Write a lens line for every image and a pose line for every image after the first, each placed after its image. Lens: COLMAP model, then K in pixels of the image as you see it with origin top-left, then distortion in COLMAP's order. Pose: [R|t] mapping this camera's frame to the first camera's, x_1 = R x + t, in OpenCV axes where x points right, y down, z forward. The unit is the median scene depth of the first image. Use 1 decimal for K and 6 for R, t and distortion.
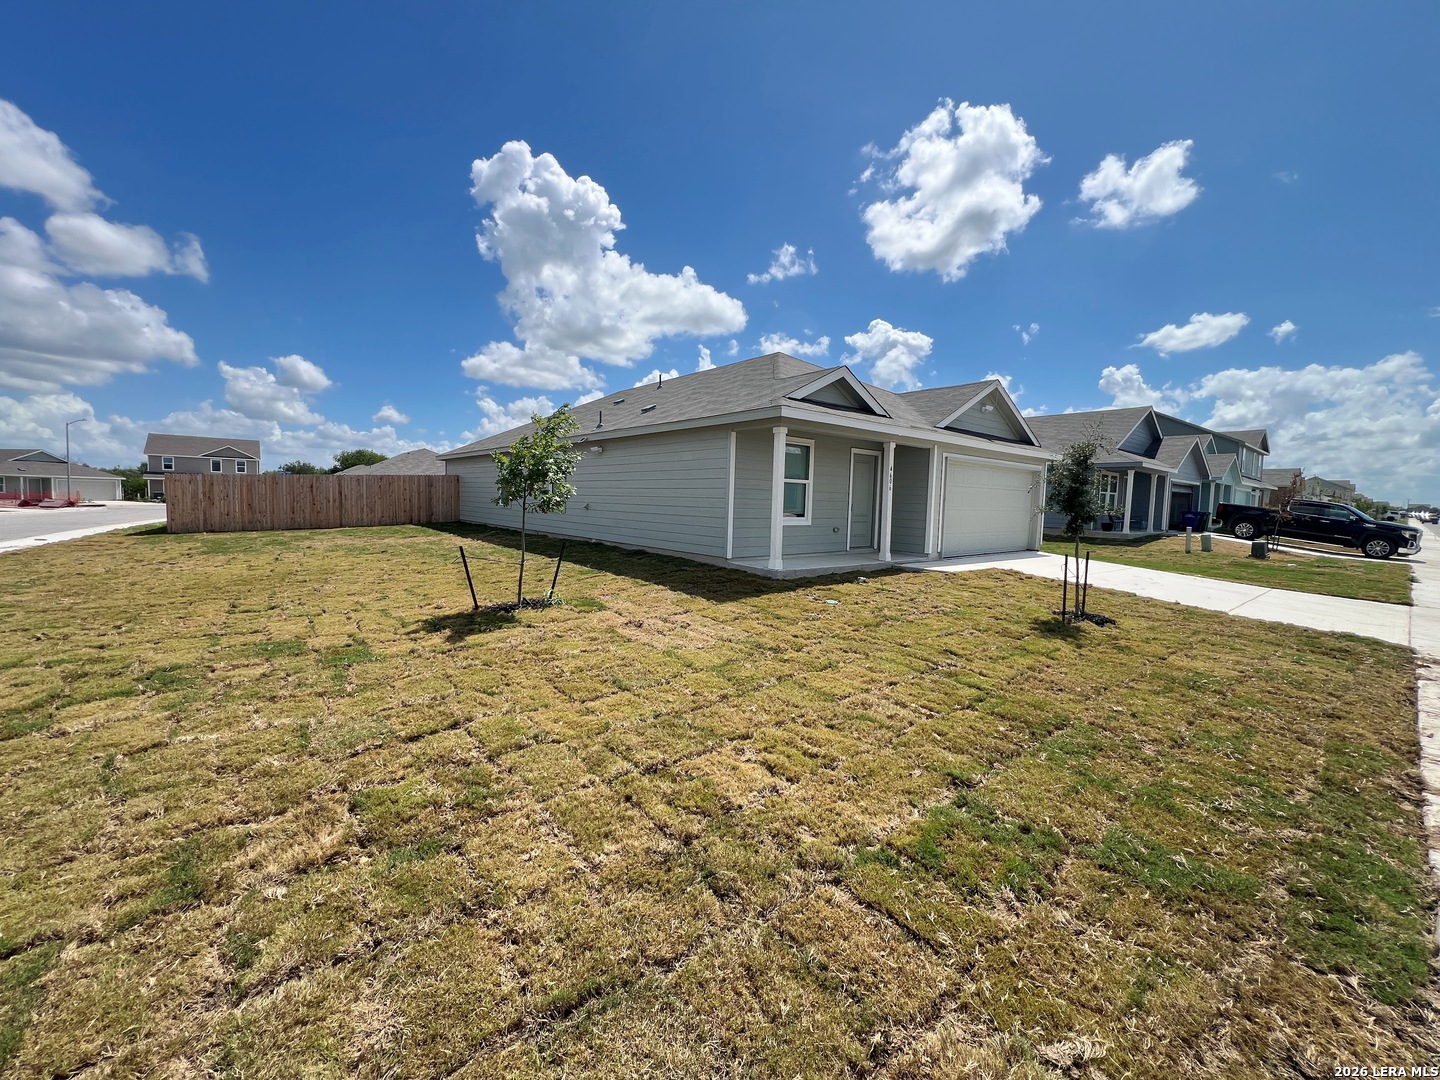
lens RADIAL K [[584.4, 0, 720.0], [0, 584.4, 540.0], [0, 0, 1]] dist [-0.002155, -0.000052]
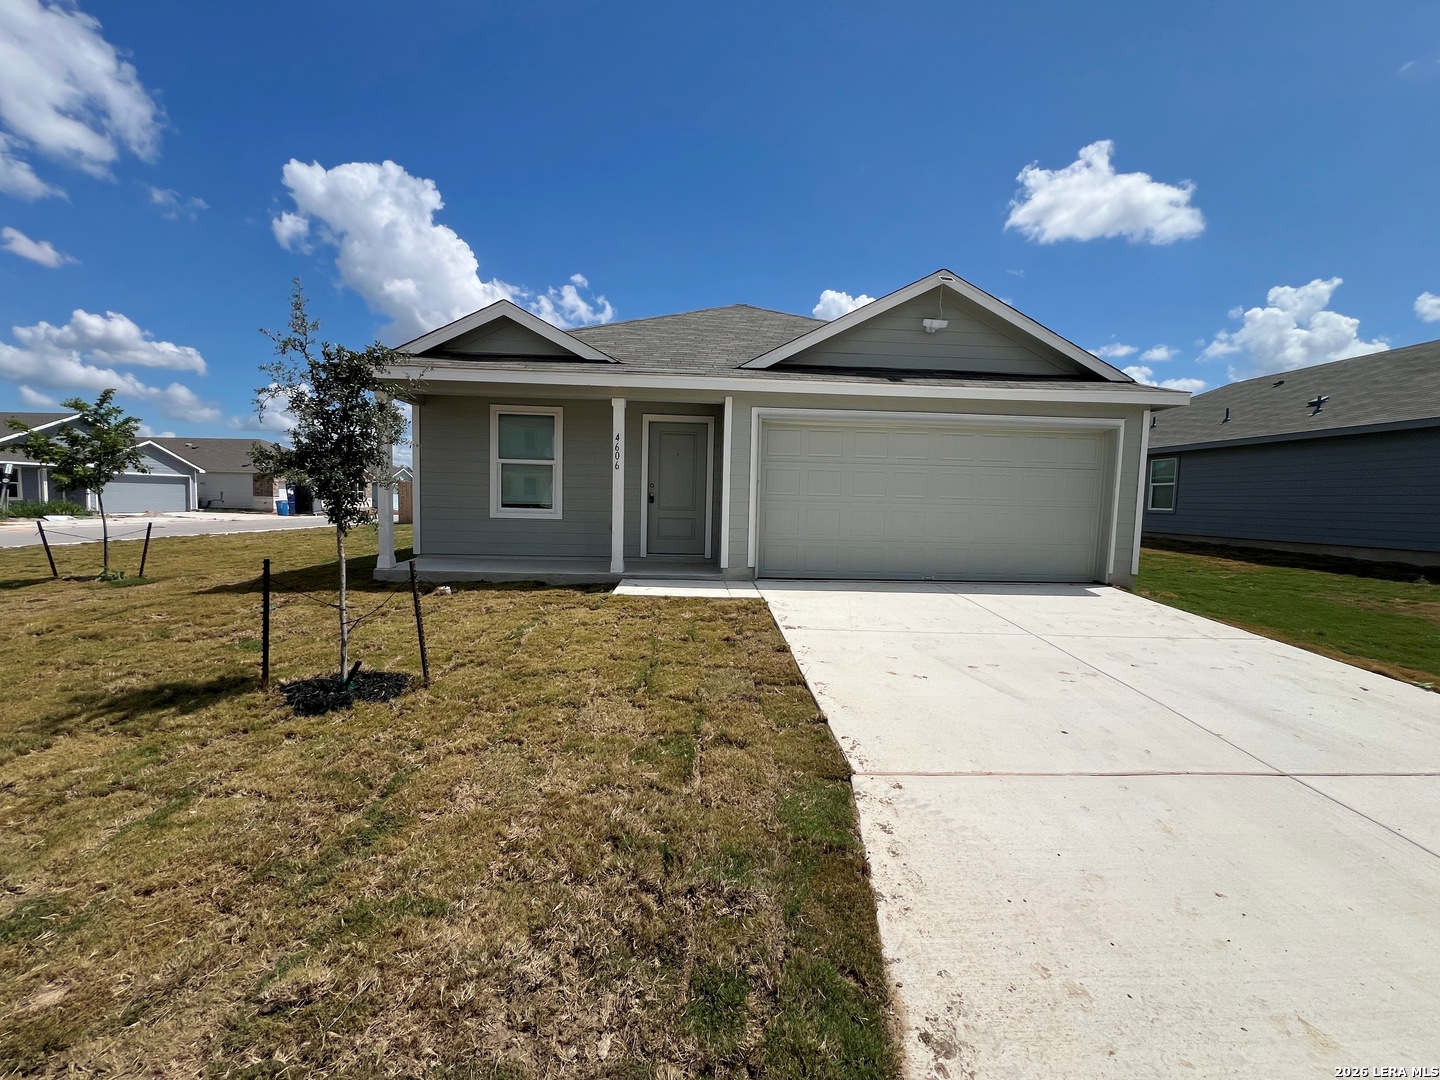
lens RADIAL K [[584.4, 0, 720.0], [0, 584.4, 540.0], [0, 0, 1]] dist [-0.002155, -0.000052]
pose [[0.789608, 0.044369, -0.612006, 0.722064], [-0.047903, 0.998796, 0.010606, -0.015539], [0.611739, 0.020942, 0.790782, 0.483430]]
